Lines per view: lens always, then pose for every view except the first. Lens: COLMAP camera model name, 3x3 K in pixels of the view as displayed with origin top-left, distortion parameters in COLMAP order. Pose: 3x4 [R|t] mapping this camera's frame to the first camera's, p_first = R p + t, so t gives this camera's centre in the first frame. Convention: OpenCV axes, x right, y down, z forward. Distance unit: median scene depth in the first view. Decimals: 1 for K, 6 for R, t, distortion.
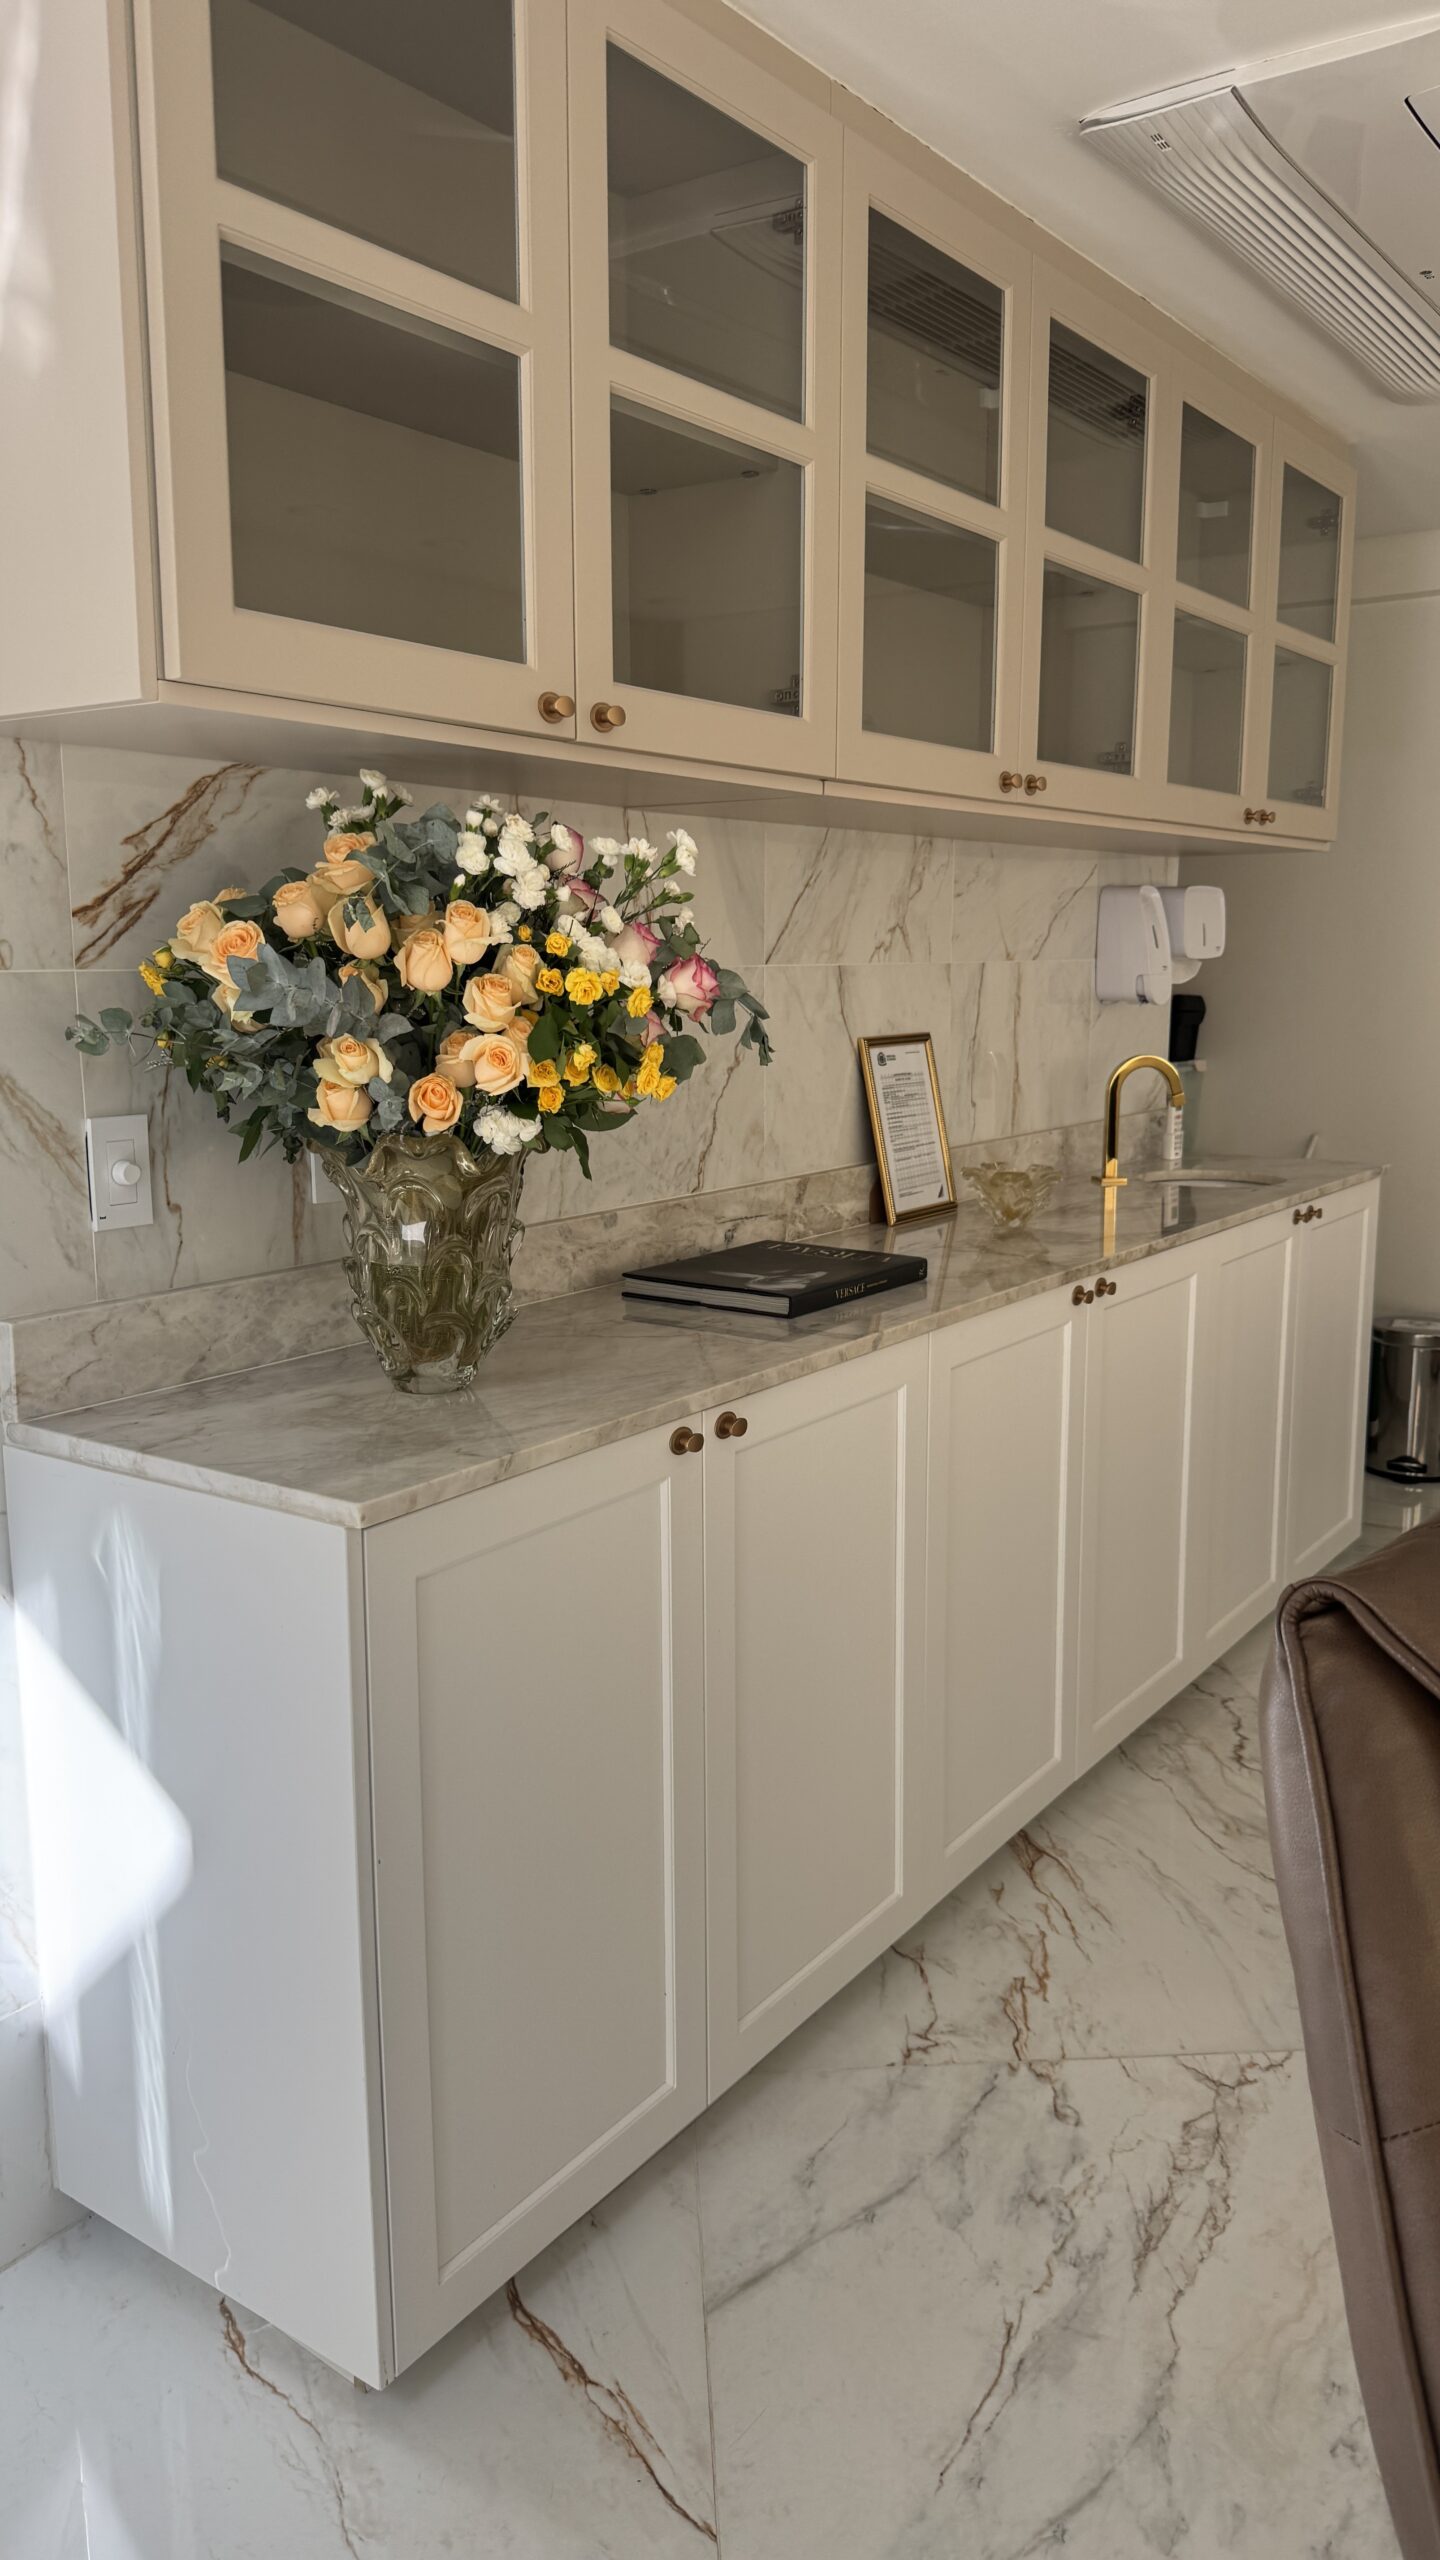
lens RADIAL K [[1835.1, 0, 720.6], [0, 1835.1, 1268.7], [0, 0, 1]] dist [0.032718, -0.001979]
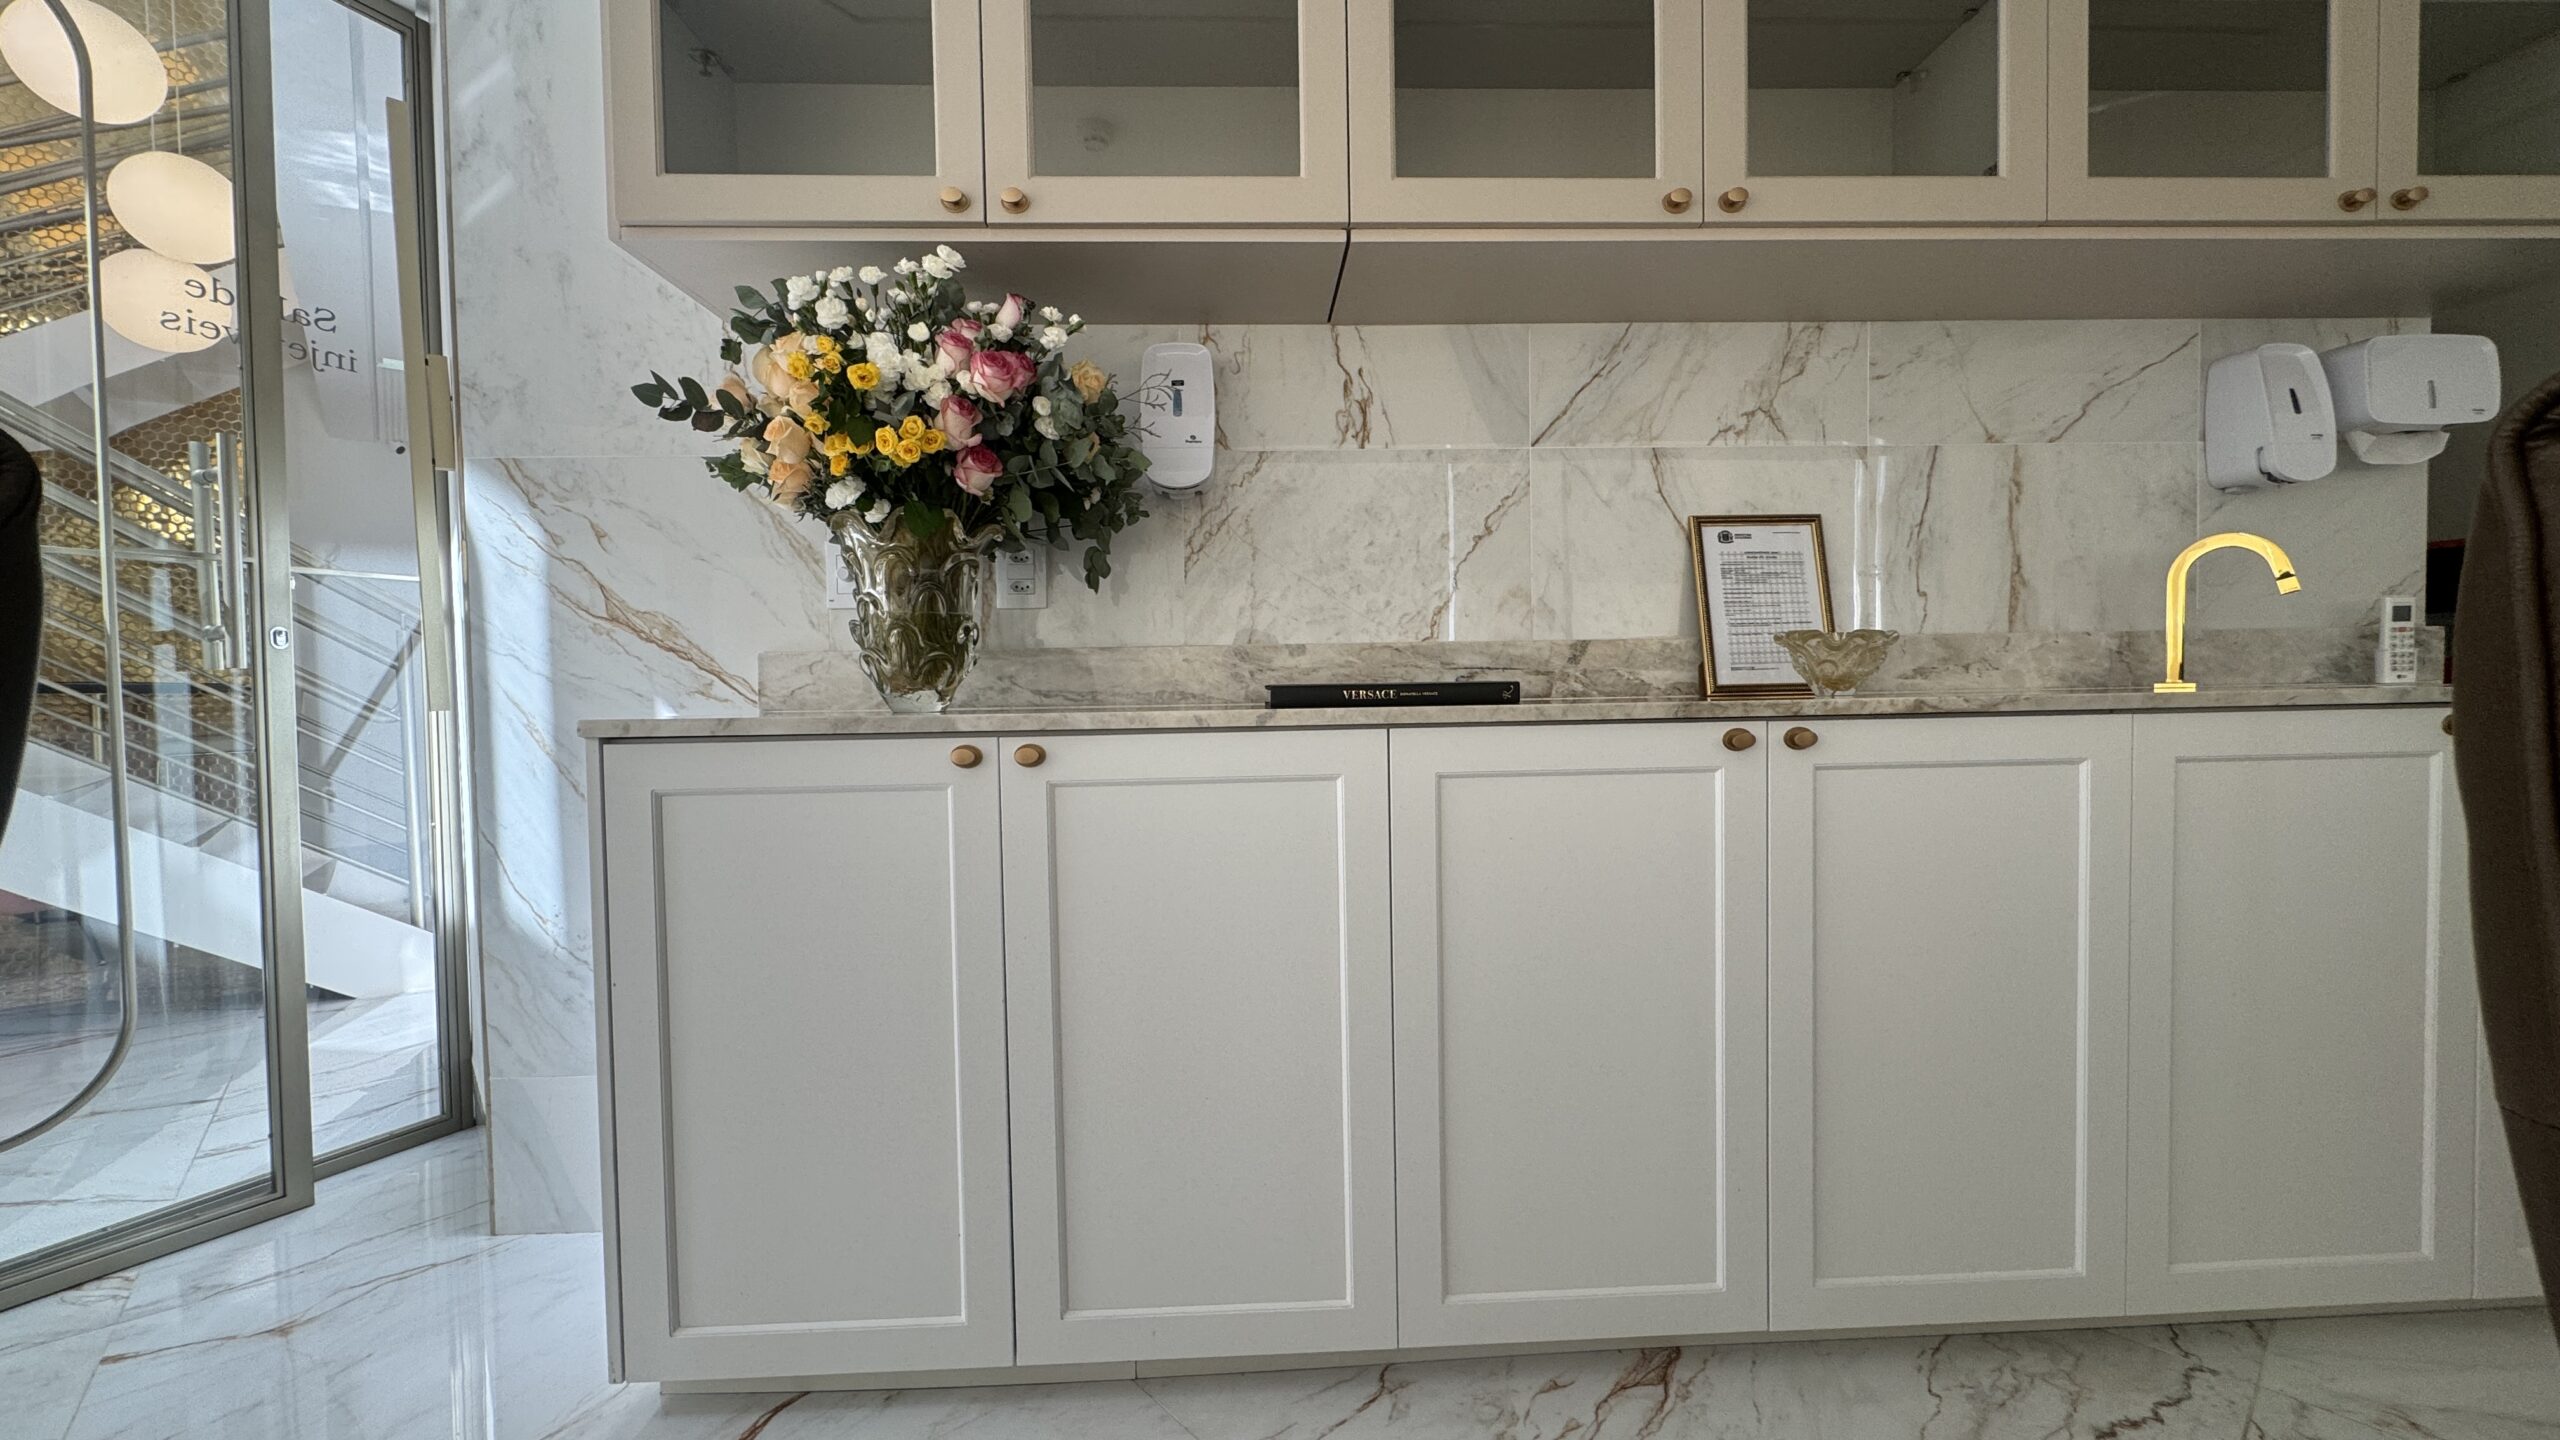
lens RADIAL K [[1043.6, 0, 1277.7], [0, 1043.6, 727.3], [0, 0, 1]] dist [-0.003343, 0.000093]
pose [[0.611889, 0.023676, -0.790589, 0.419189], [-0.122162, 0.990387, -0.064889, 0.062381], [0.781453, 0.136285, 0.608899, 0.489551]]
